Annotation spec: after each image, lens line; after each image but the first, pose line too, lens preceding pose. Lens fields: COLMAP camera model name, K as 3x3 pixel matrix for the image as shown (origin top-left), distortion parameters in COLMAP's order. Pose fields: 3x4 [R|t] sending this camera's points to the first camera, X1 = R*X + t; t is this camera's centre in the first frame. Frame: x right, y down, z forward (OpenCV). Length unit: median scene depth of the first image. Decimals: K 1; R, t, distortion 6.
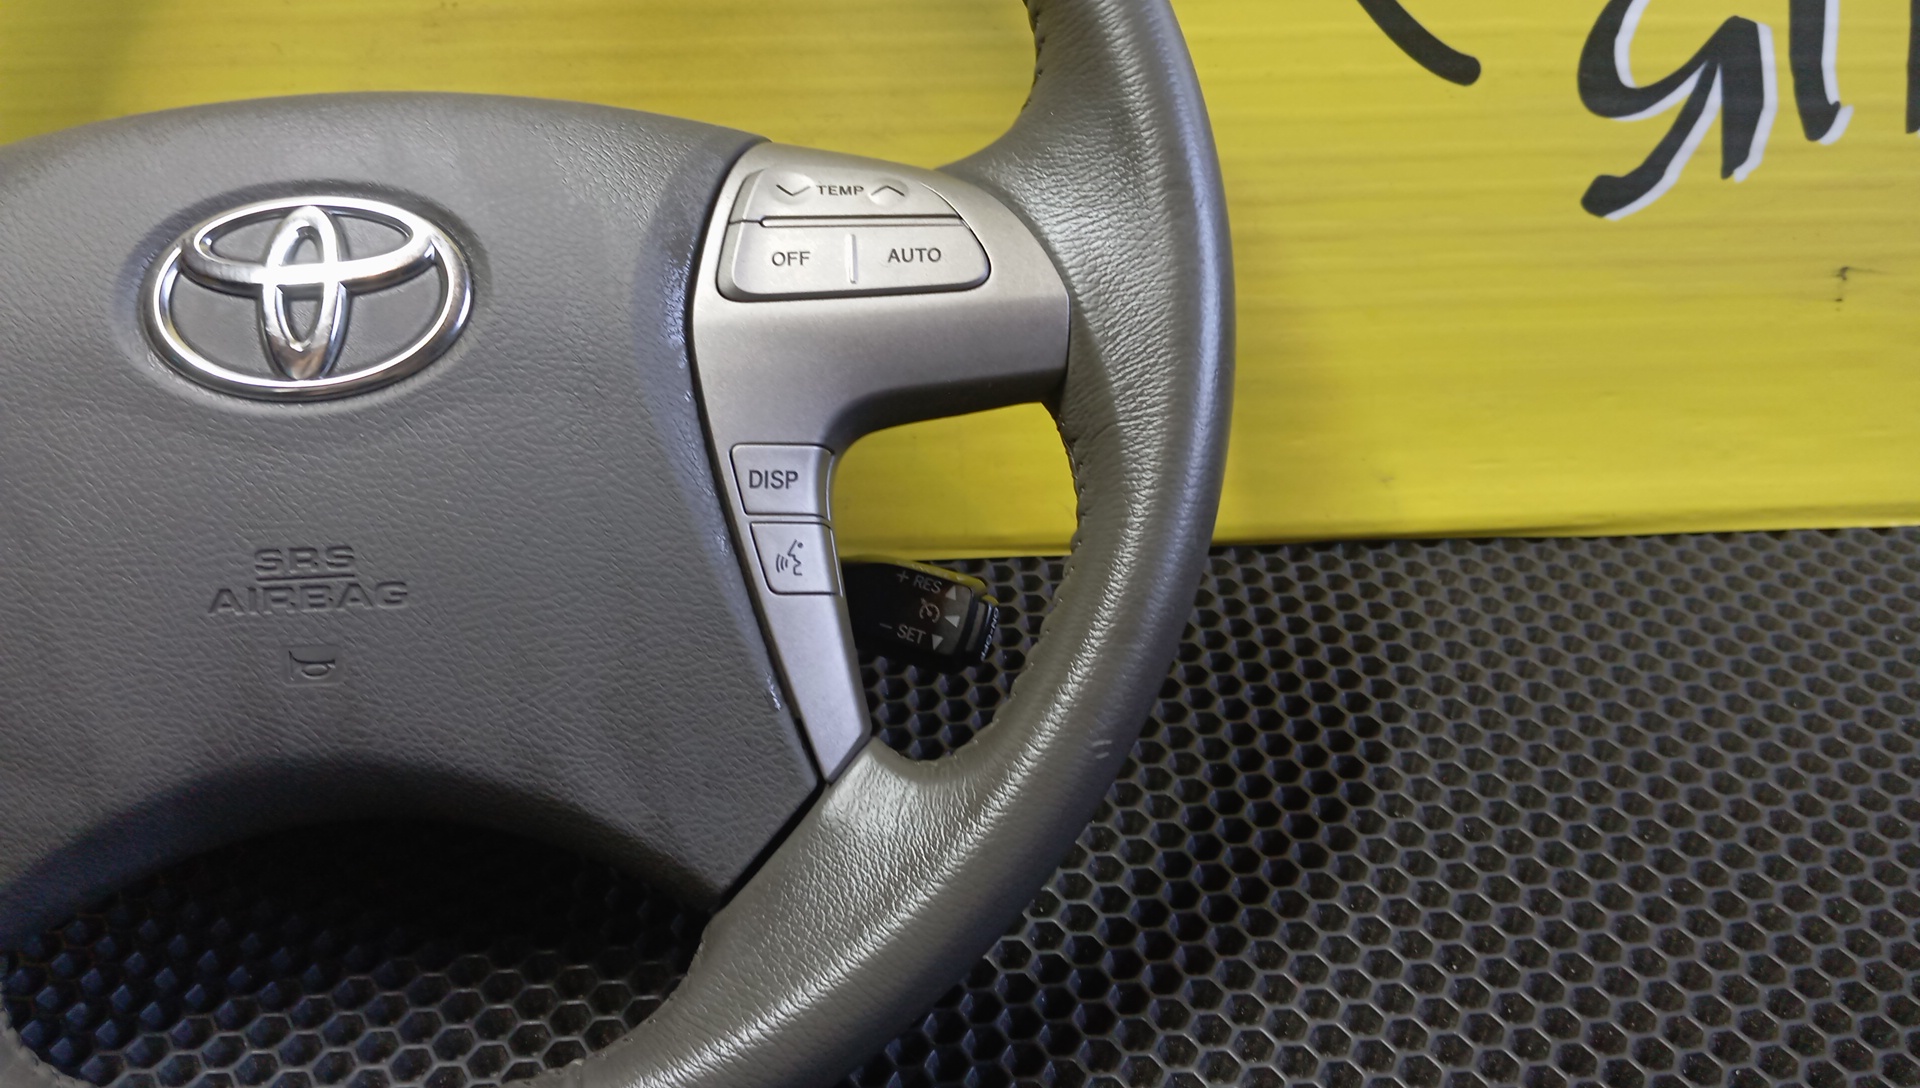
lens RADIAL K [[1590.3, 0, 962.3], [0, 1590.3, 549.7], [0, 0, 1]] dist [0.077905, -0.180911]
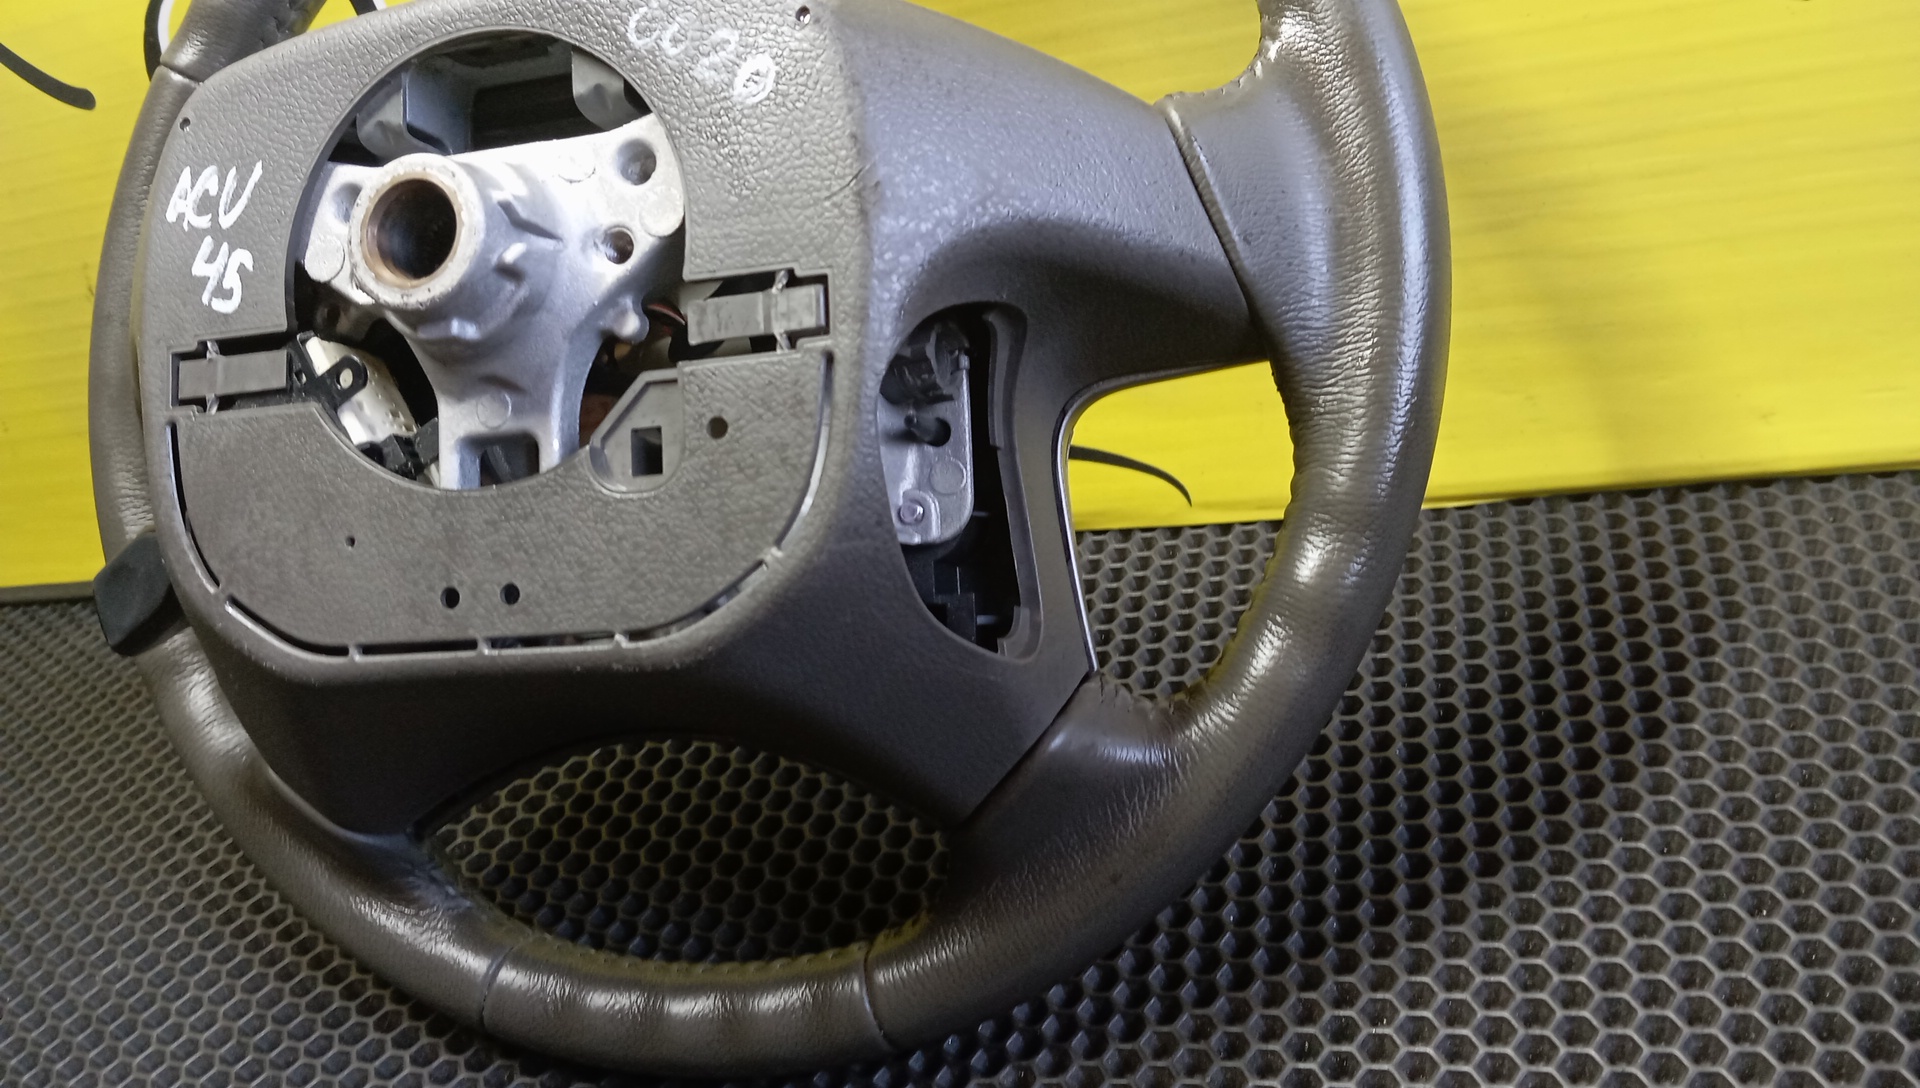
lens RADIAL K [[1590.3, 0, 983.1], [0, 1590.3, 553.4], [0, 0, 1]] dist [0.077905, -0.180911]
pose [[0.935063, -0.031817, -0.353051, 0.241581], [0.044215, 0.998654, 0.027105, -0.011747], [0.351714, -0.040955, 0.935211, -0.098288]]
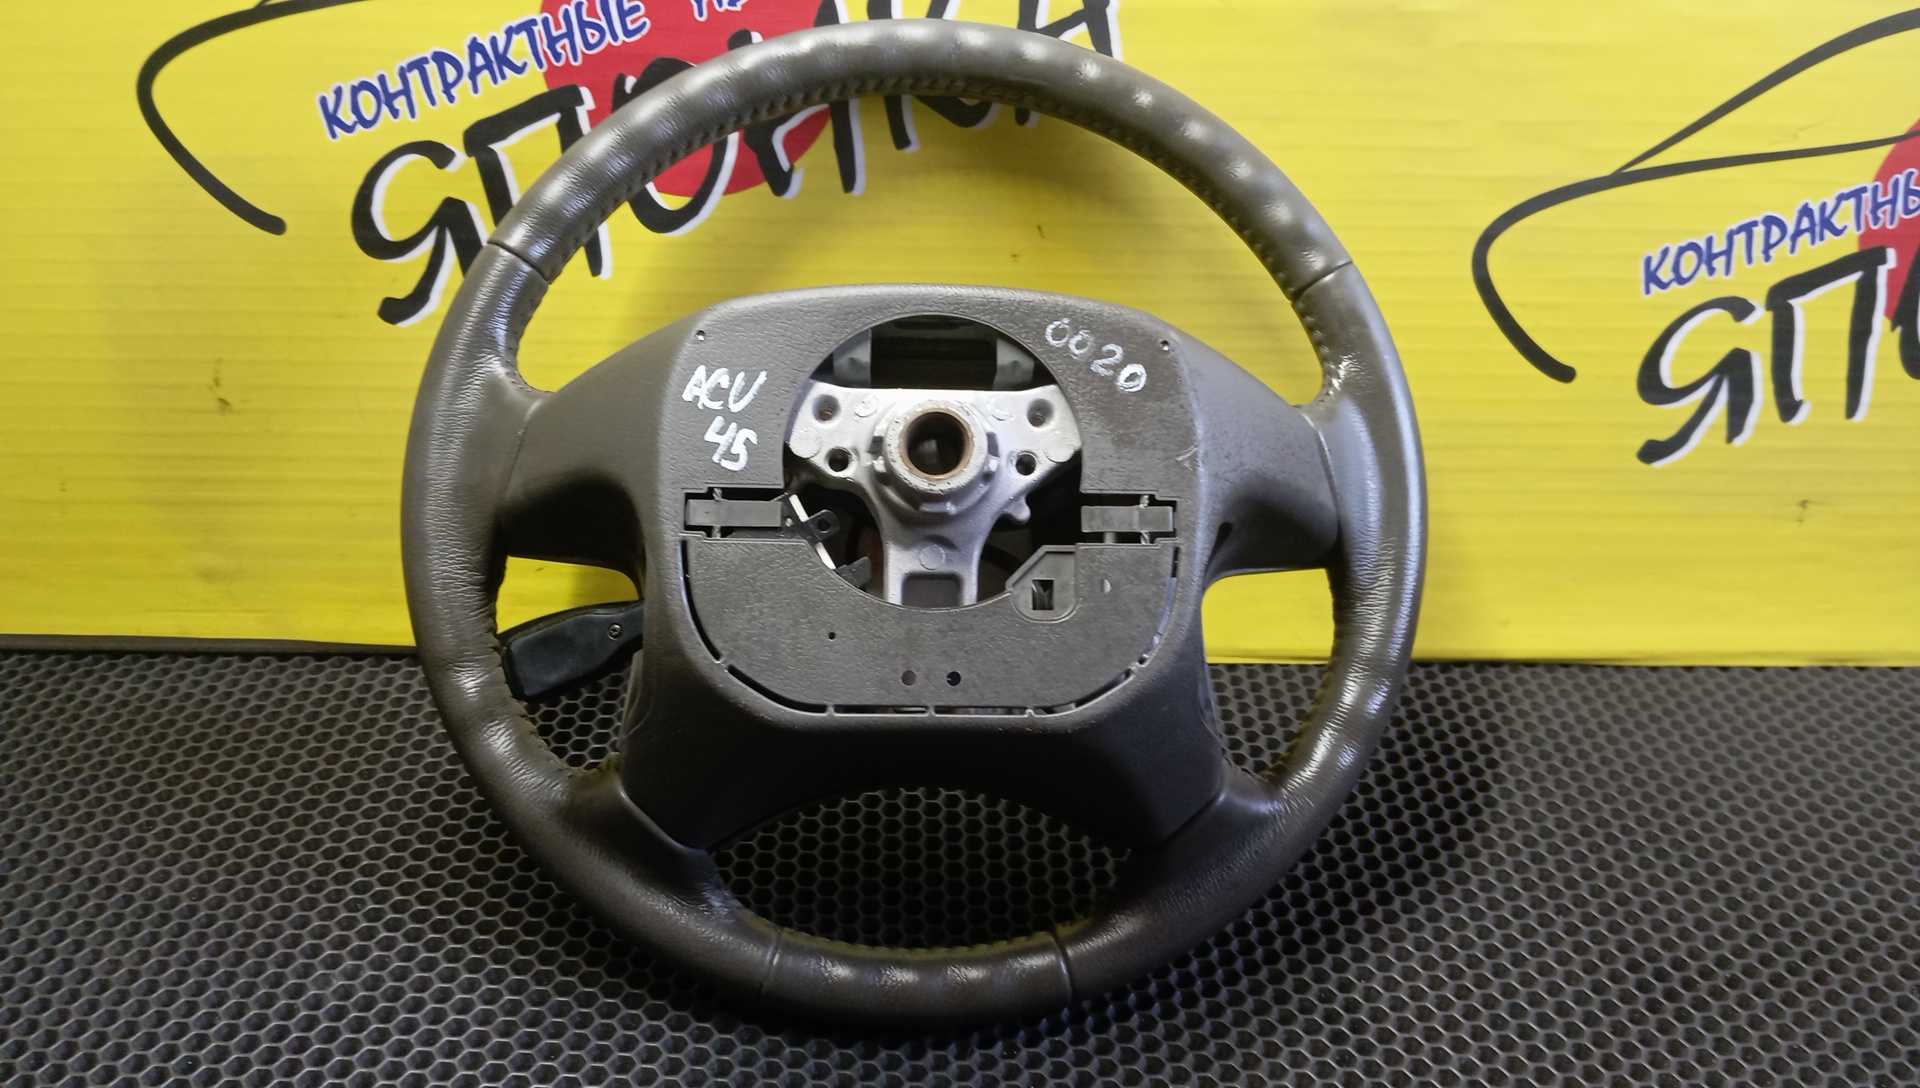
lens RADIAL K [[1590.3, 0, 970.9], [0, 1590.3, 541.3], [0, 0, 1]] dist [0.077905, -0.180911]
pose [[0.999249, 0.038728, -0.001467, -0.370193], [-0.038744, 0.997345, -0.061654, -0.010541], [-0.000924, 0.061665, 0.998096, -0.807991]]
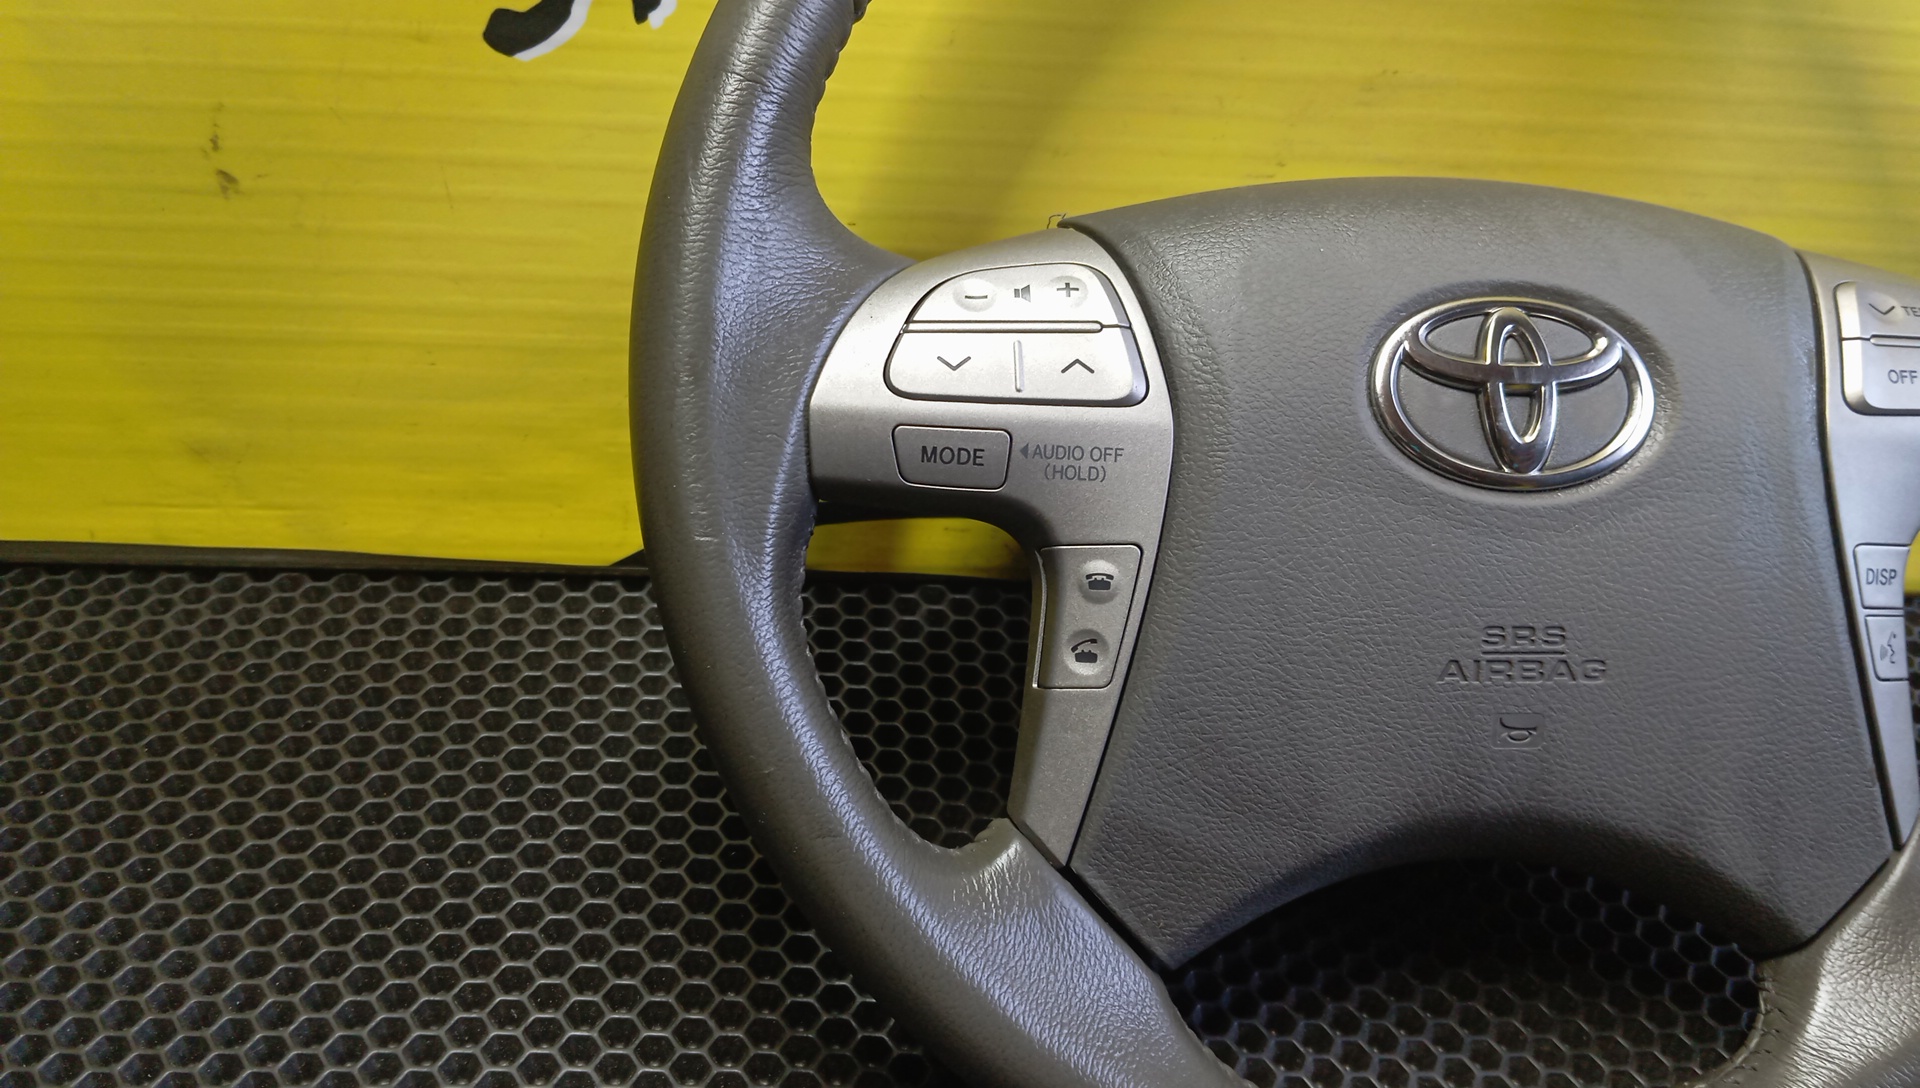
lens RADIAL K [[1590.3, 0, 947.2], [0, 1590.3, 555.9], [0, 0, 1]] dist [0.077905, -0.180911]
pose [[0.996375, 0.052513, 0.066931, -0.852062], [-0.056618, 0.996531, 0.060989, -0.090733], [-0.063496, -0.064557, 0.995892, -0.066691]]
